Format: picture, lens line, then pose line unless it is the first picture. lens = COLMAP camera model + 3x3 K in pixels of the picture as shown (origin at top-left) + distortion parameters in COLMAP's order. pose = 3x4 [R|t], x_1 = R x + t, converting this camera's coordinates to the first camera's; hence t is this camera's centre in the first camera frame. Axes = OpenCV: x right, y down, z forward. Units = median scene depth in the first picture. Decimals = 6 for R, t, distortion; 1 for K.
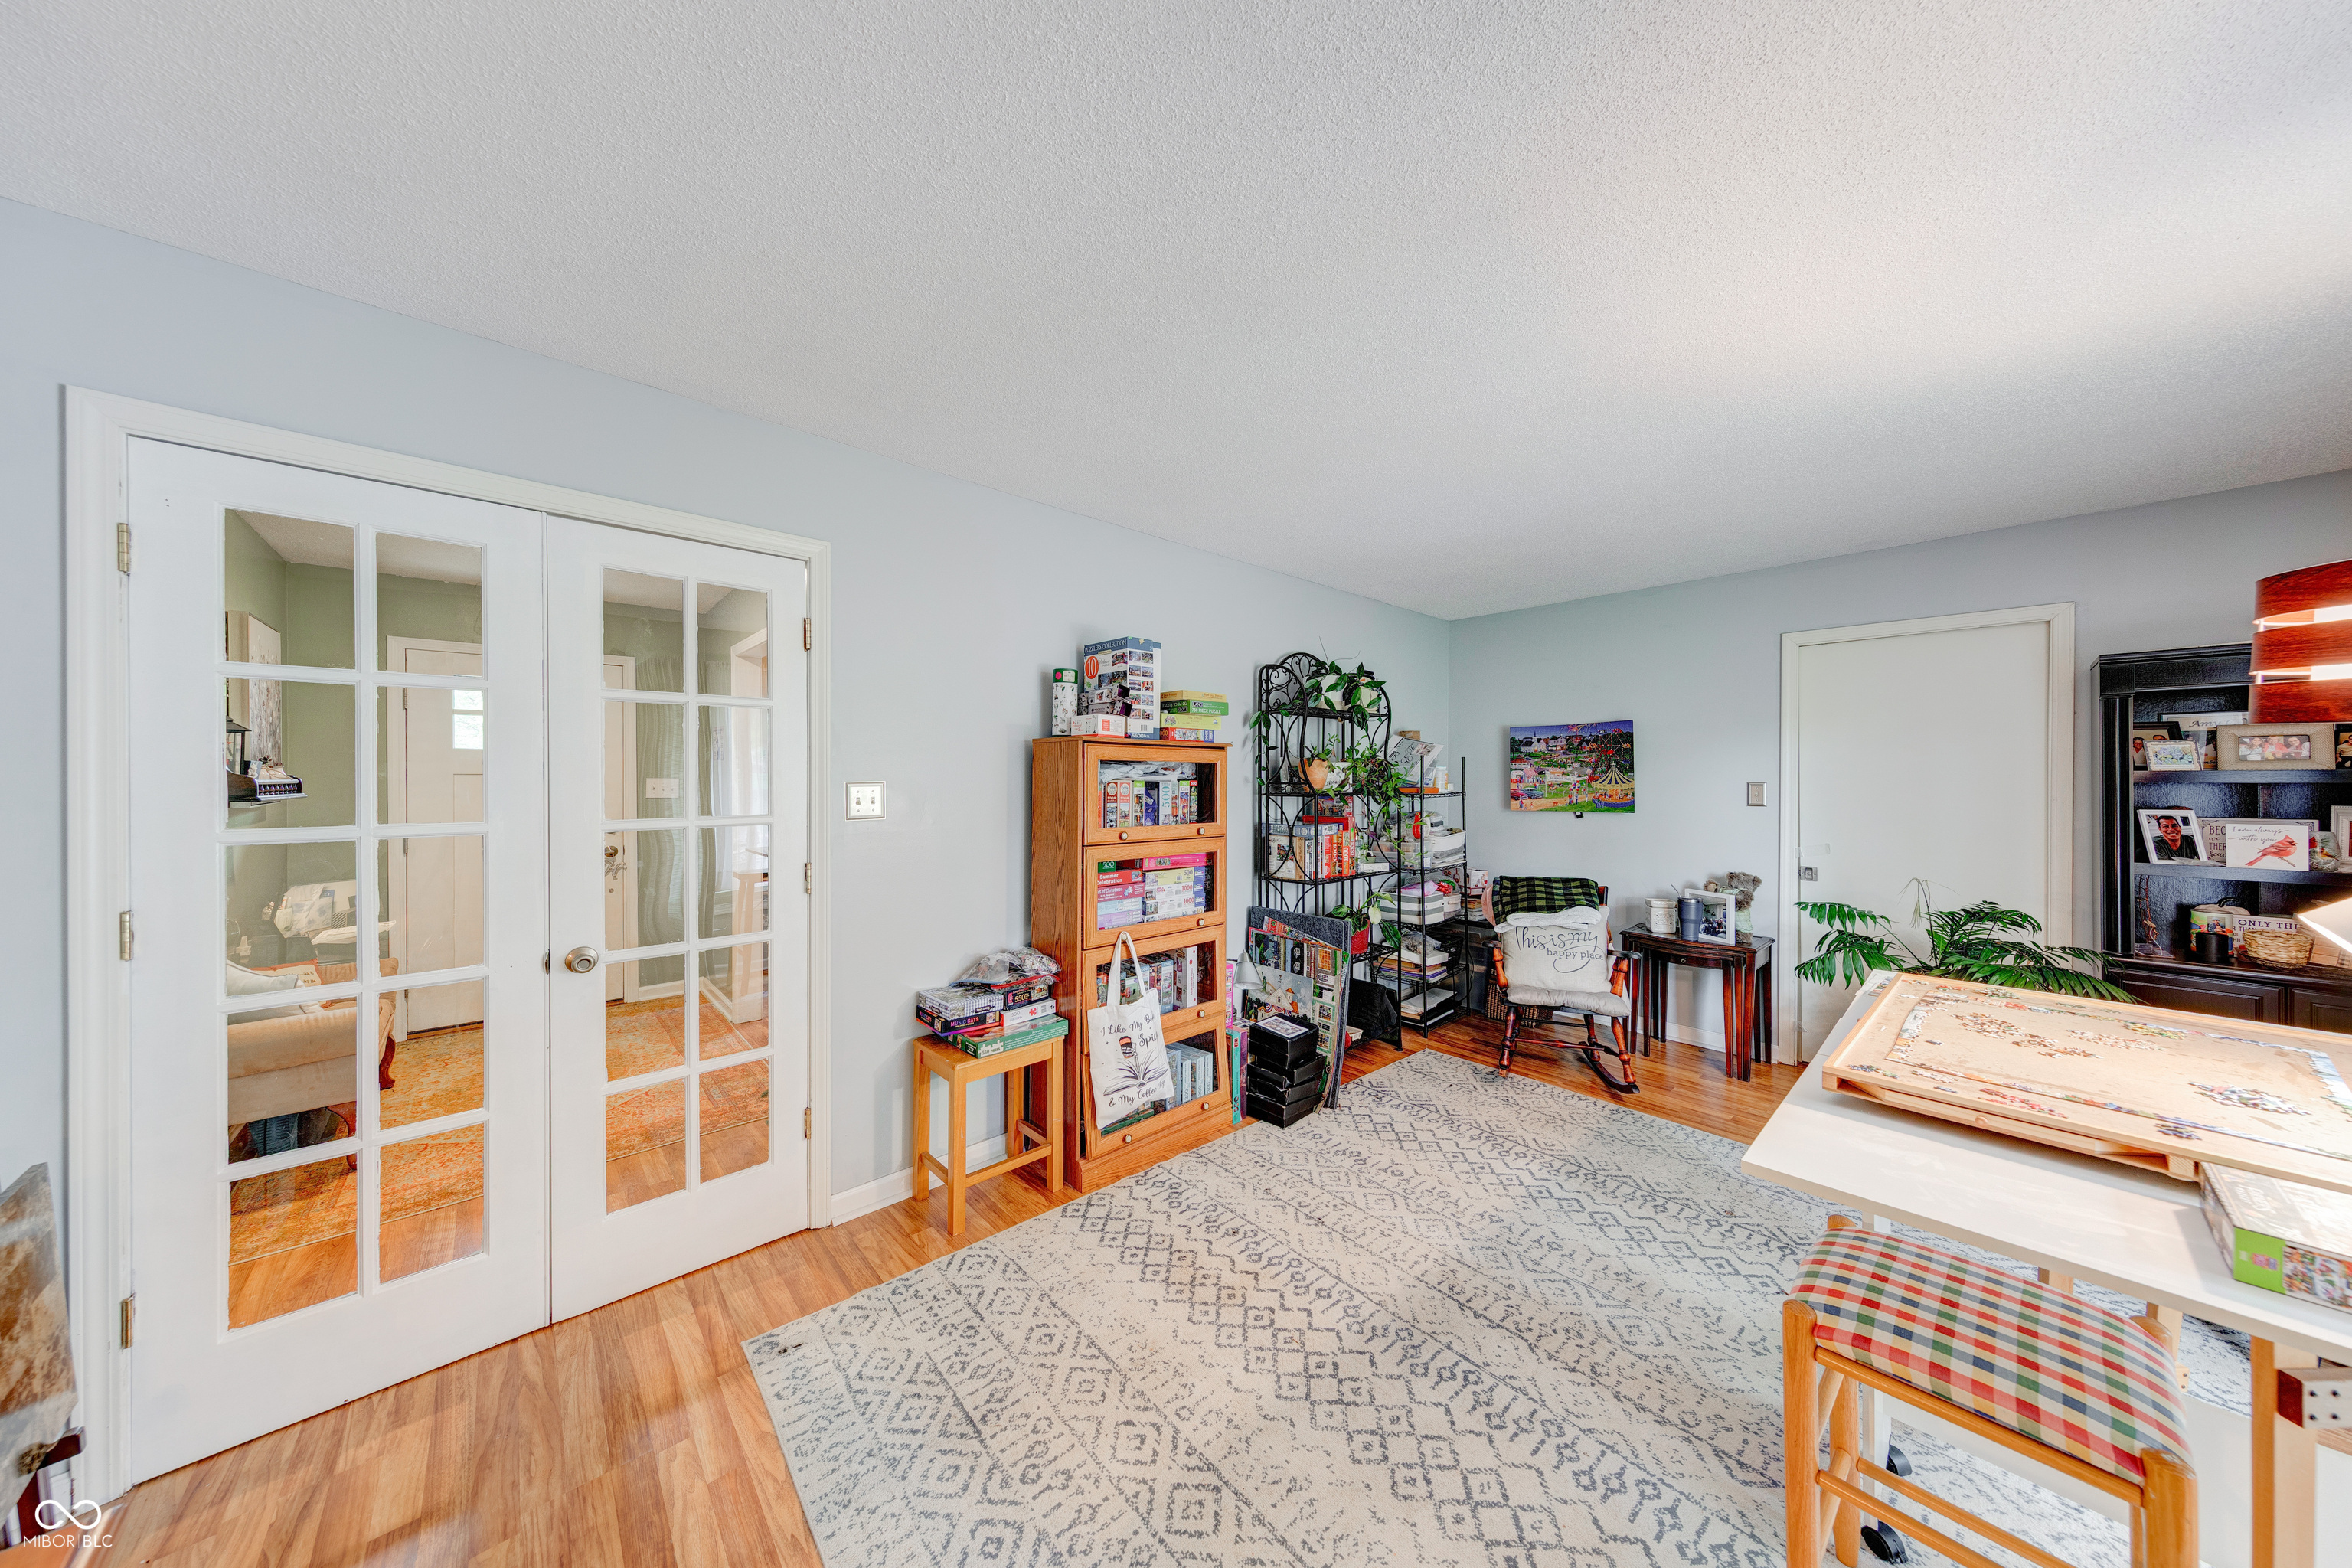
lens RADIAL K [[742.0, 0, 1177.9], [0, 742.0, 781.9], [0, 0, 1]] dist [0.006702, -0.000375]
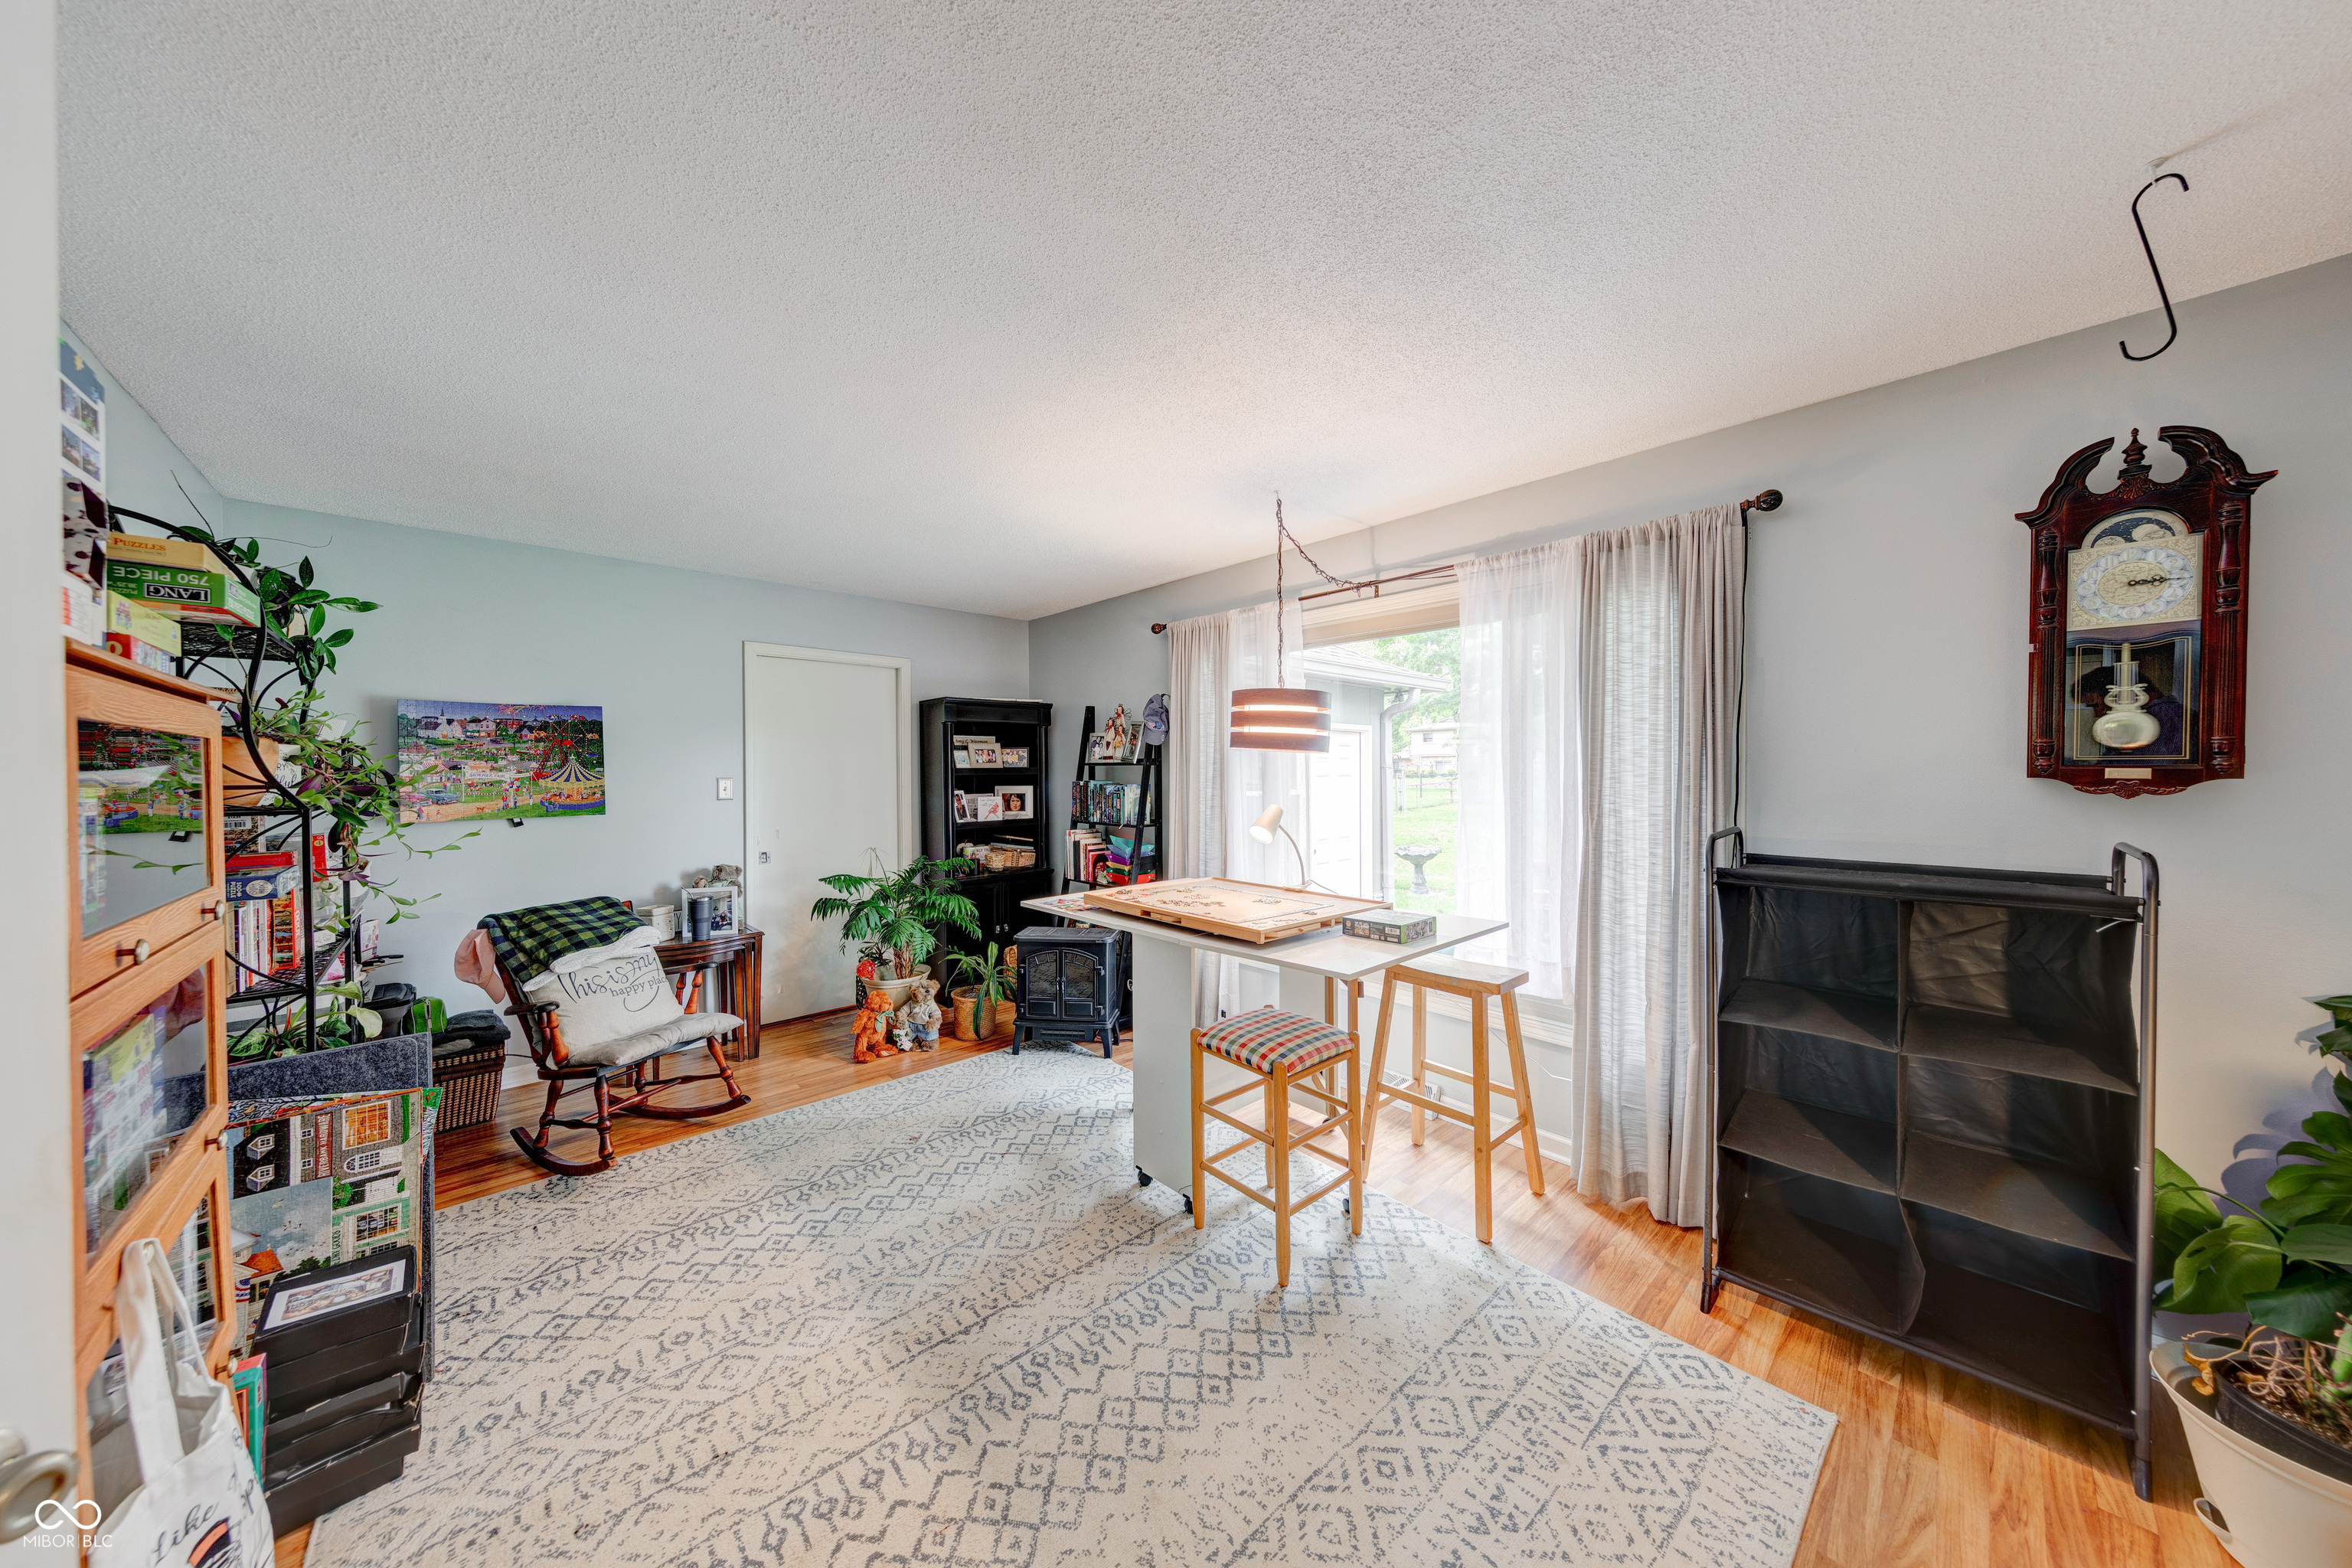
lens RADIAL K [[742.0, 0, 1180.9], [0, 742.0, 780.4], [0, 0, 1]] dist [0.006702, -0.000375]
pose [[-0.011493, -0.012507, 0.999856, -0.330884], [0.008814, 0.999882, 0.012609, -0.003899], [-0.999895, 0.008958, -0.011381, 0.433671]]
